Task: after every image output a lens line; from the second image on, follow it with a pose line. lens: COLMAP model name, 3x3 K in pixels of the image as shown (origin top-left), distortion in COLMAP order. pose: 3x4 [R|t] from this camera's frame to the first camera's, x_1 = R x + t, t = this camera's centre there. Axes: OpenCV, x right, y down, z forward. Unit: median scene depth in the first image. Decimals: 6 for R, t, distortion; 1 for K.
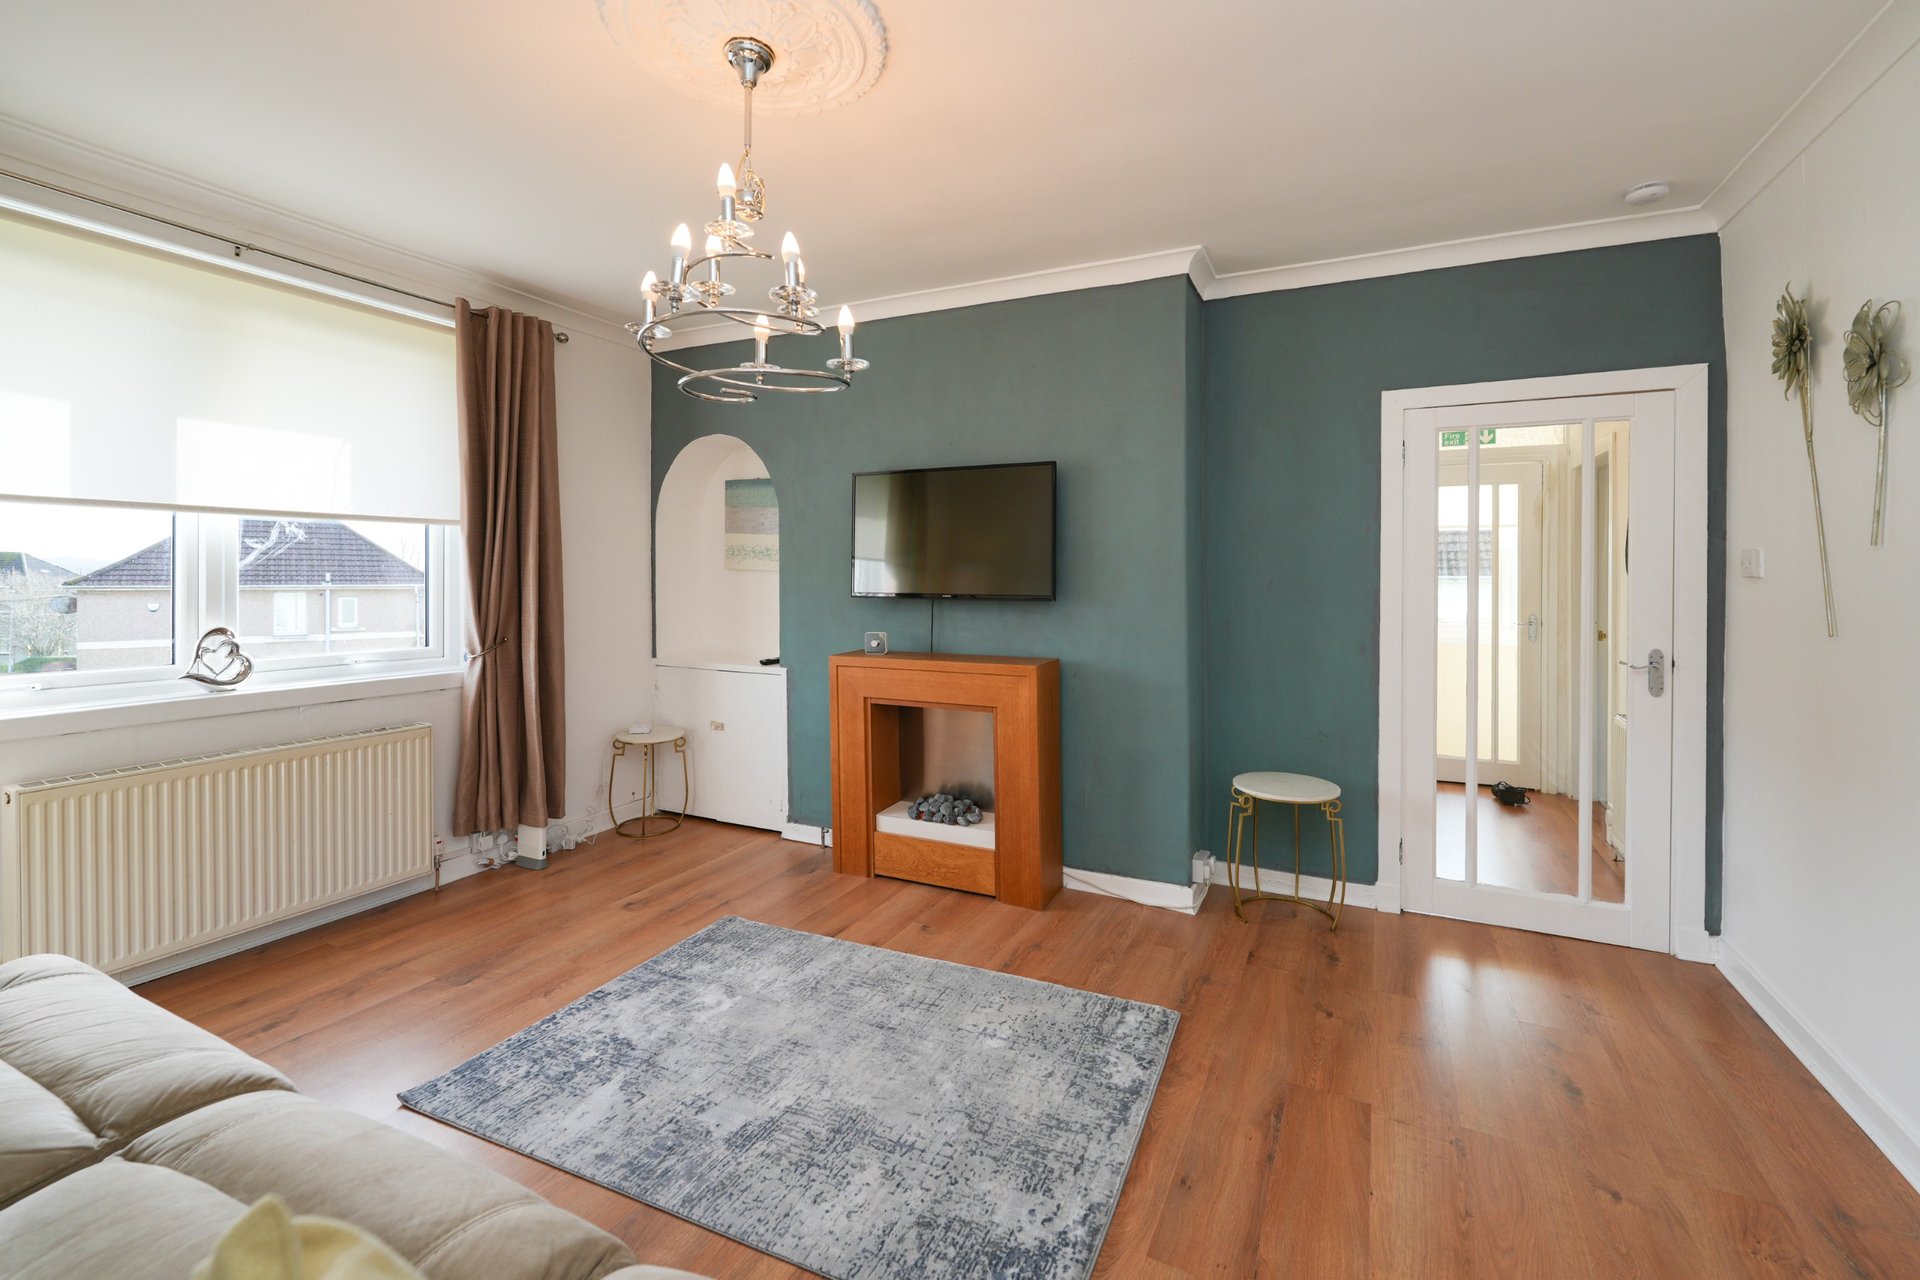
lens RADIAL K [[811.1, 0, 961.1], [0, 811.1, 572.2], [0, 0, 1]] dist [-0.000886, 0.000050]
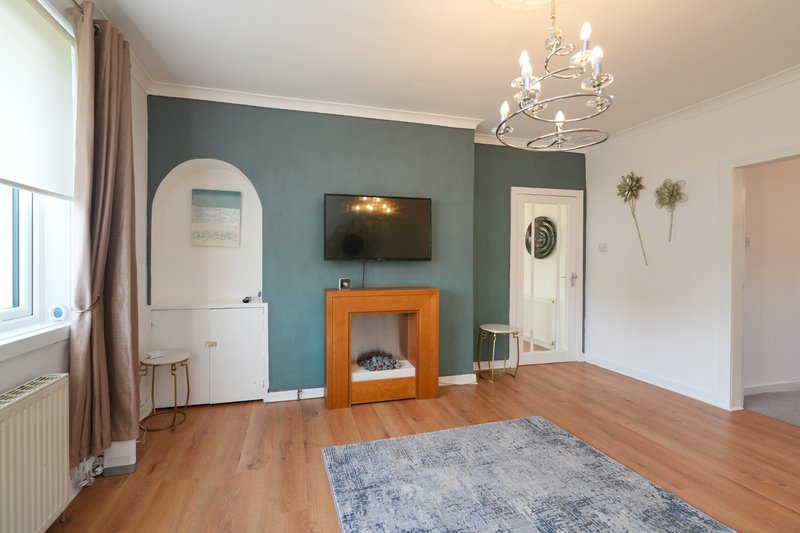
lens RADIAL K [[342.6, 0, 398.7], [0, 342.6, 258.5], [0, 0, 1]] dist [0.000135, -0.000302]
pose [[0.771000, -0.003640, 0.636824, -0.591985], [-0.000194, 0.999982, 0.005952, 0.025850], [-0.636835, -0.004713, 0.770986, 0.342048]]
